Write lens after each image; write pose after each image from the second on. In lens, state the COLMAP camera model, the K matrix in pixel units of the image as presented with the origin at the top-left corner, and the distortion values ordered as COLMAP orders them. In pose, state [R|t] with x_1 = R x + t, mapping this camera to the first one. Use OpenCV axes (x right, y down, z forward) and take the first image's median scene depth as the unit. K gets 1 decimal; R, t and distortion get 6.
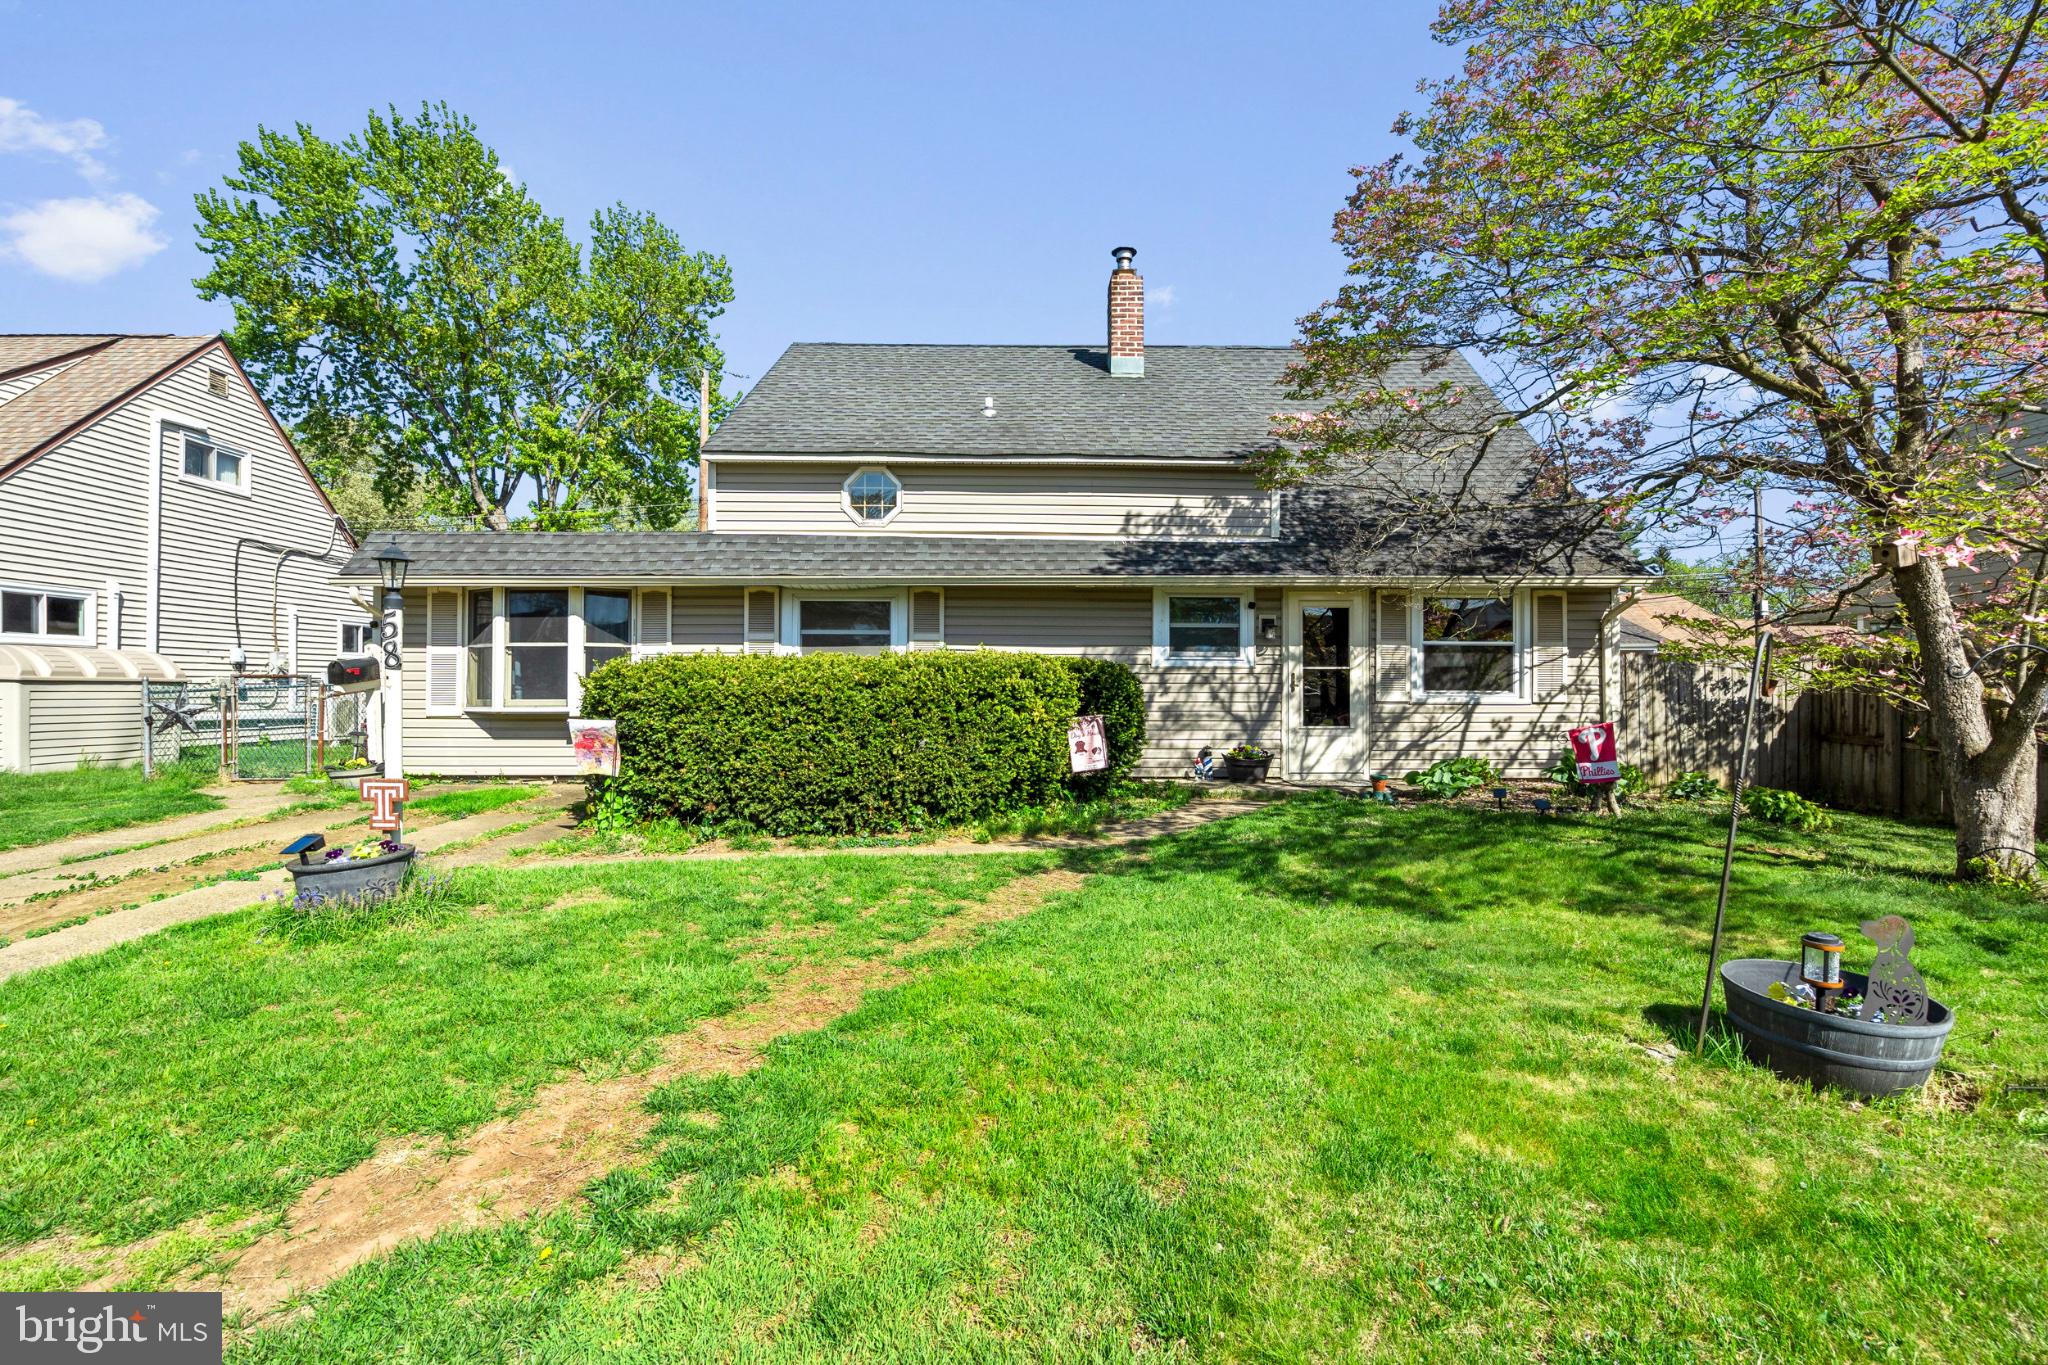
lens RADIAL K [[932.3, 0, 1022.6], [0, 932.3, 689.7], [0, 0, 1]] dist [-0.005835, 0.001027]
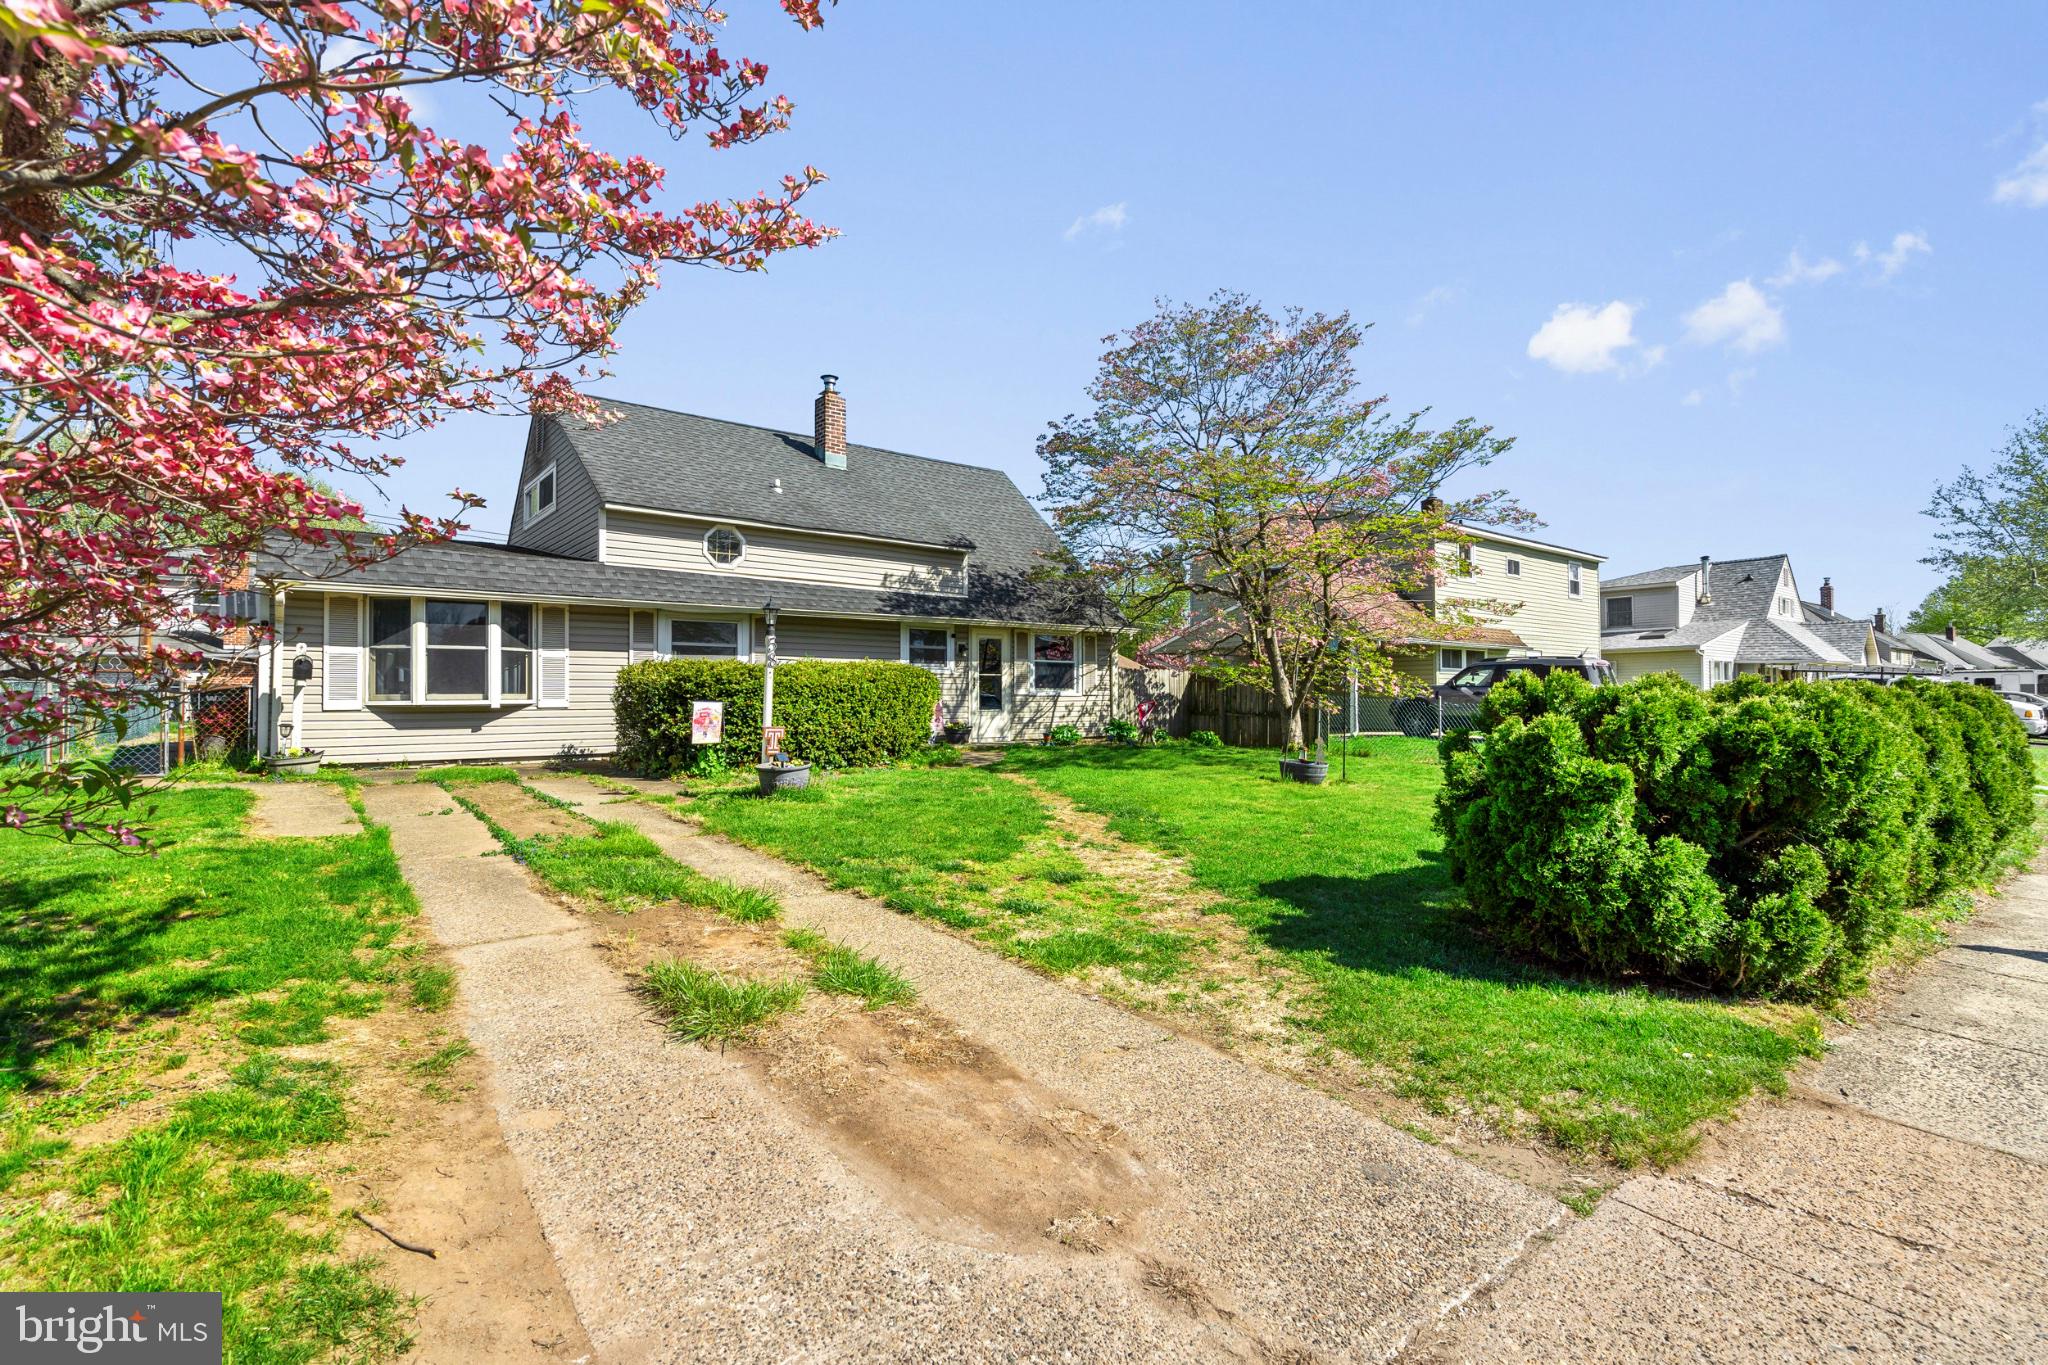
lens RADIAL K [[932.3, 0, 1024.4], [0, 932.3, 680.4], [0, 0, 1]] dist [-0.005835, 0.001027]
pose [[0.788428, 0.006821, 0.615089, -0.655446], [0.004397, 0.999850, -0.016723, 0.015271], [-0.615112, 0.015890, 0.788280, -0.358407]]
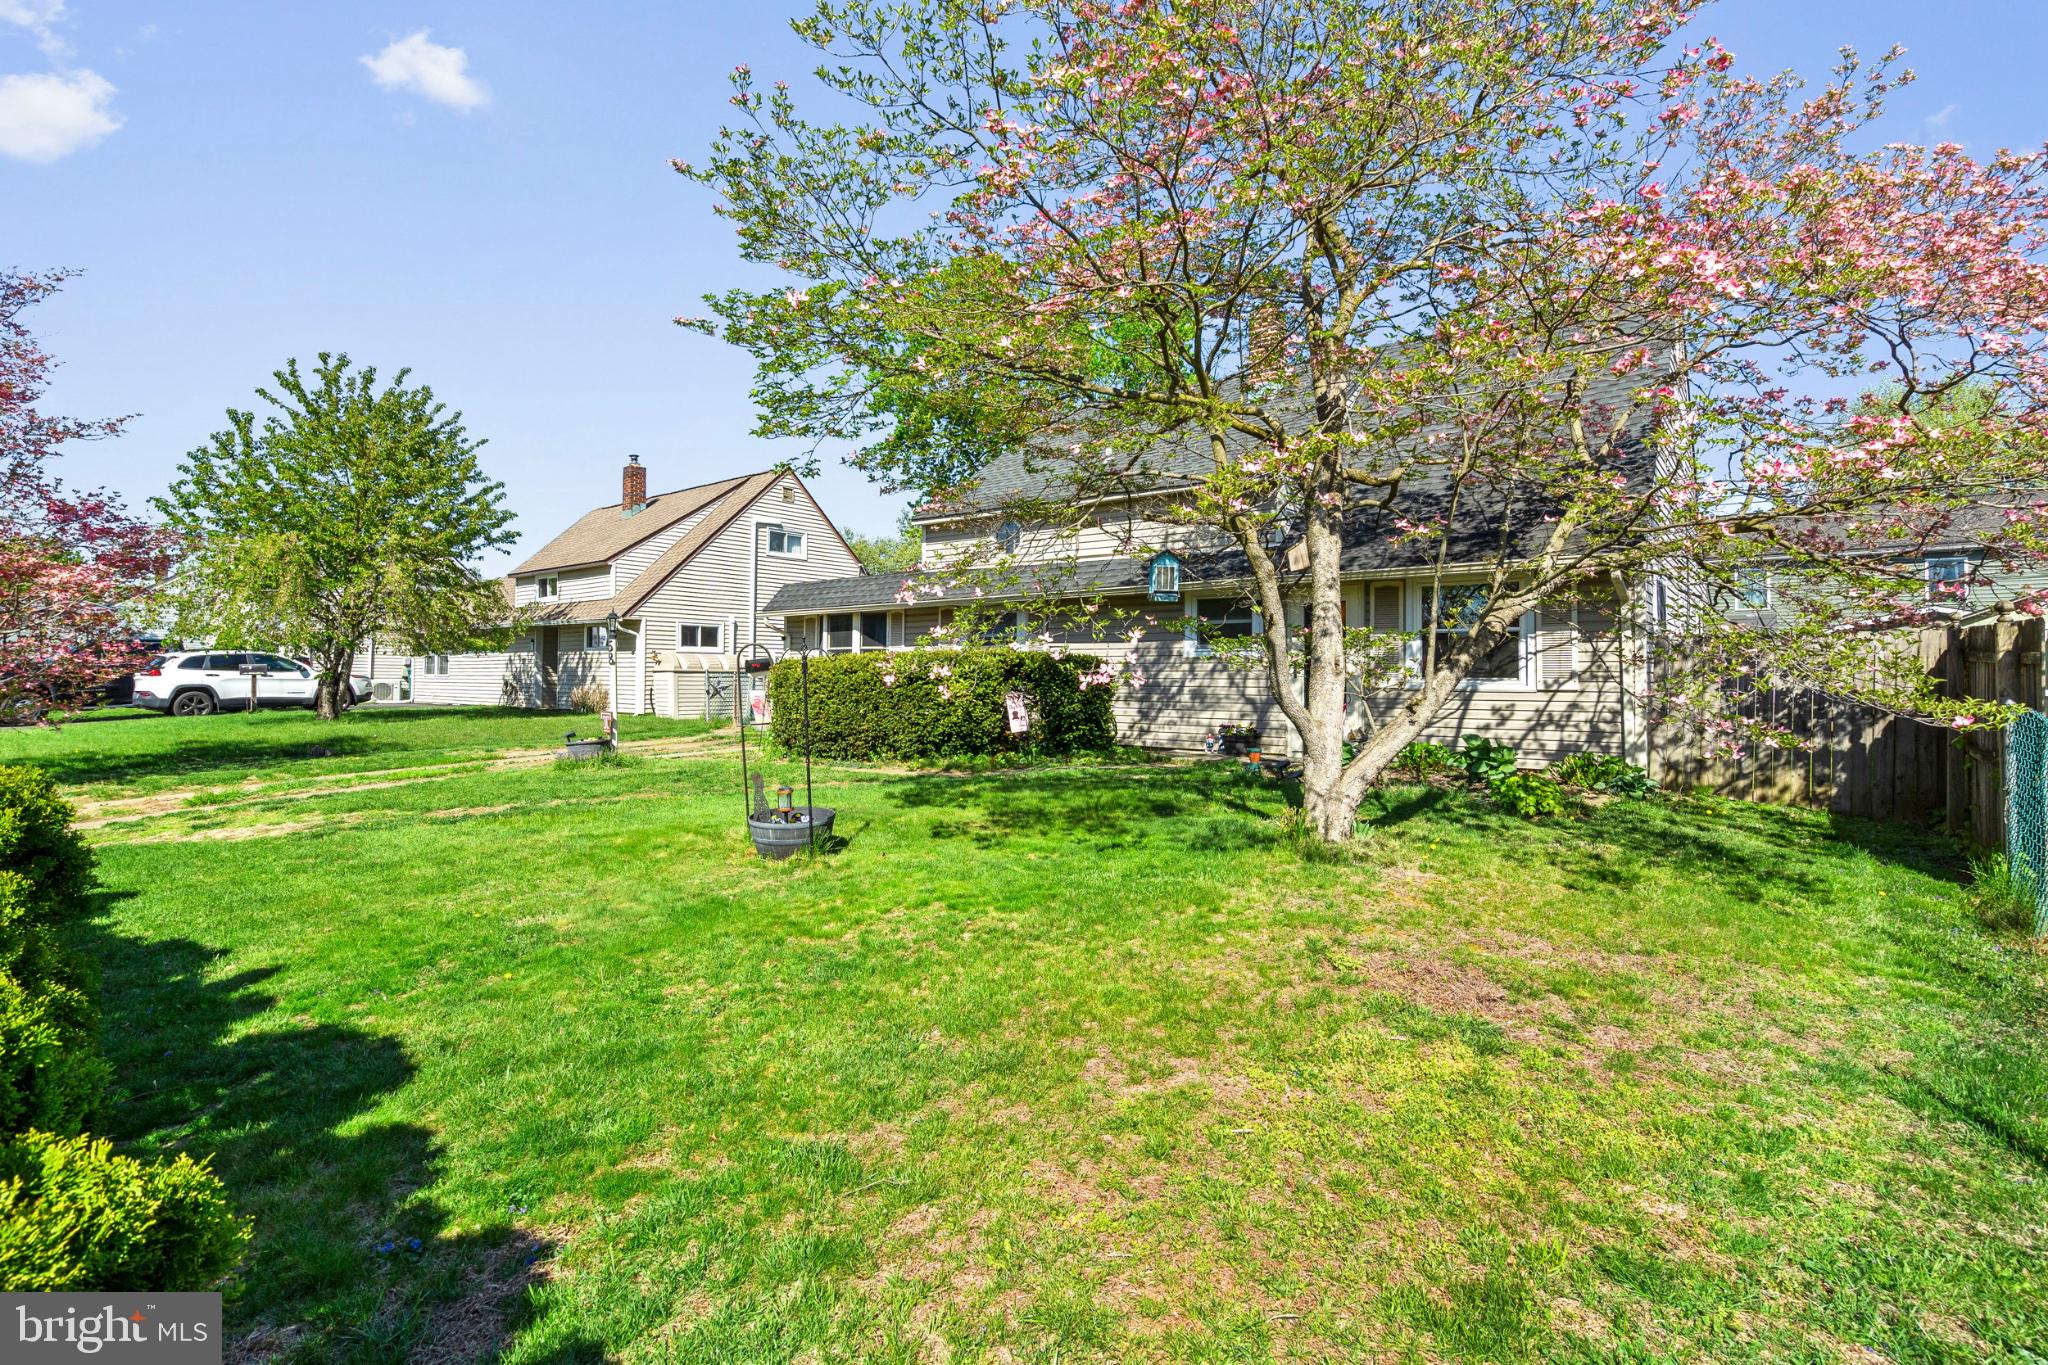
lens RADIAL K [[932.3, 0, 1012.8], [0, 932.3, 684.0], [0, 0, 1]] dist [-0.005835, 0.001027]
pose [[0.774590, 0.006644, -0.632429, 0.735942], [-0.002278, 0.999968, 0.007715, 0.001654], [0.632460, -0.004536, 0.774580, -0.084868]]
